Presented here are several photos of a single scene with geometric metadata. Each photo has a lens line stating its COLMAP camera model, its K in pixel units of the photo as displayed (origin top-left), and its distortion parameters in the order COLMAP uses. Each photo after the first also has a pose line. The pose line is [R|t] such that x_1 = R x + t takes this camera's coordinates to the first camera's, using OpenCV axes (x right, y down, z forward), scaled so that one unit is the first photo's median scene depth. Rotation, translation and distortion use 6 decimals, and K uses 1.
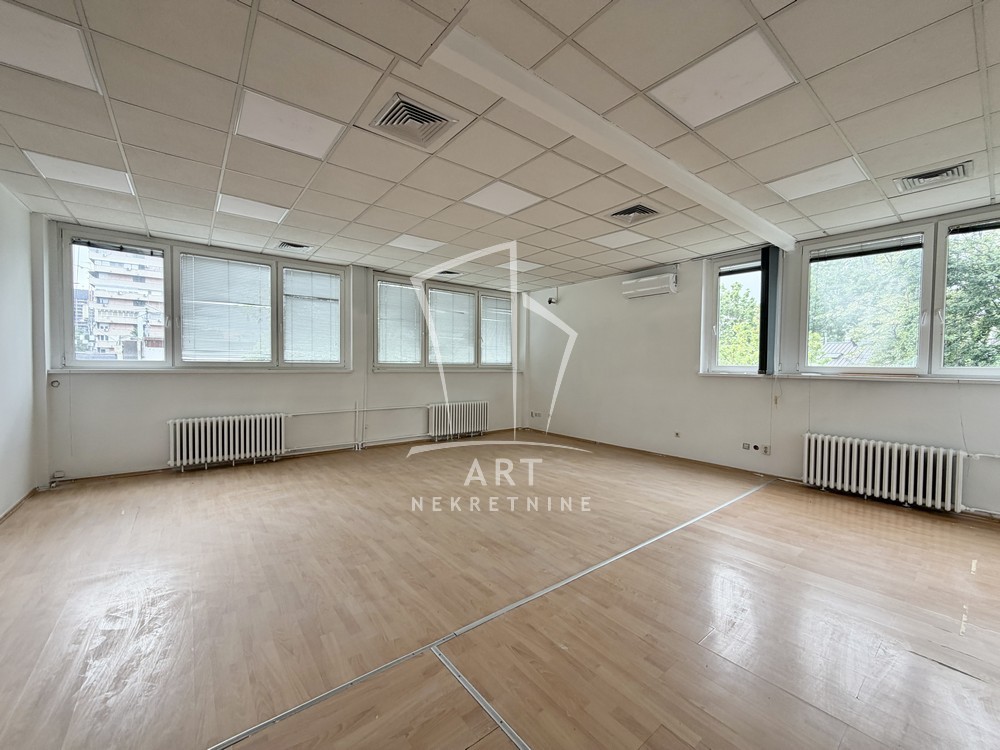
lens RADIAL K [[402.3, 0, 495.9], [0, 402.3, 376.1], [0, 0, 1]] dist [0.000468, -0.000203]
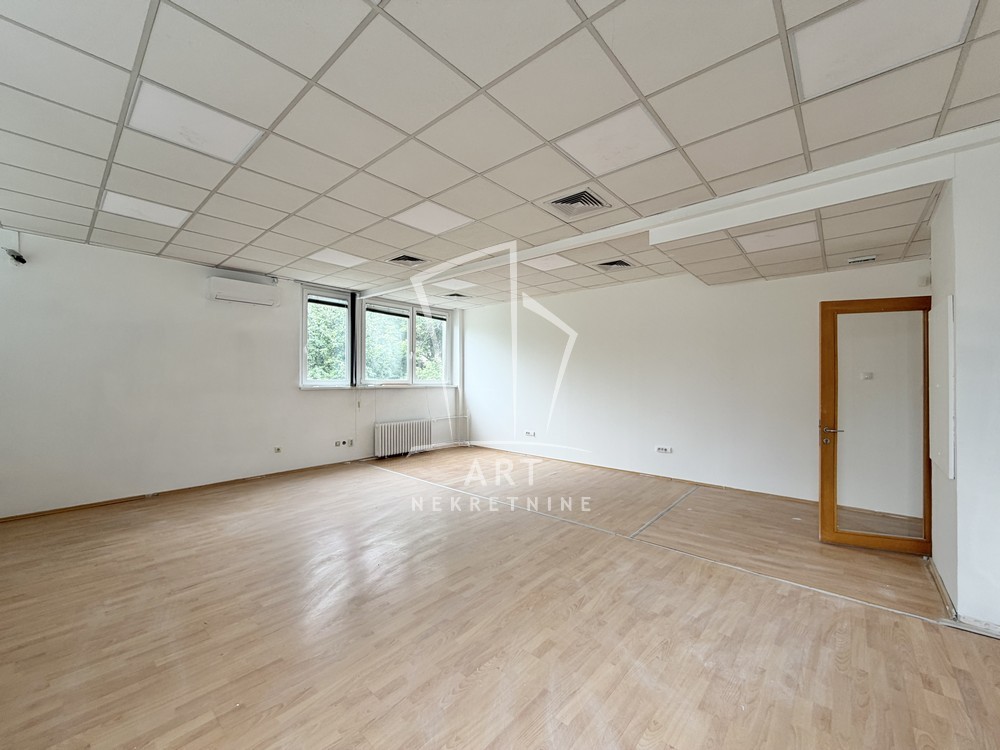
lens RADIAL K [[402.3, 0, 496.5], [0, 402.3, 377.0], [0, 0, 1]] dist [0.000468, -0.000203]
pose [[-0.194634, -0.007562, 0.980847, -0.940302], [0.021104, 0.999707, 0.011895, -0.053145], [-0.980649, 0.023015, -0.194418, 0.989955]]
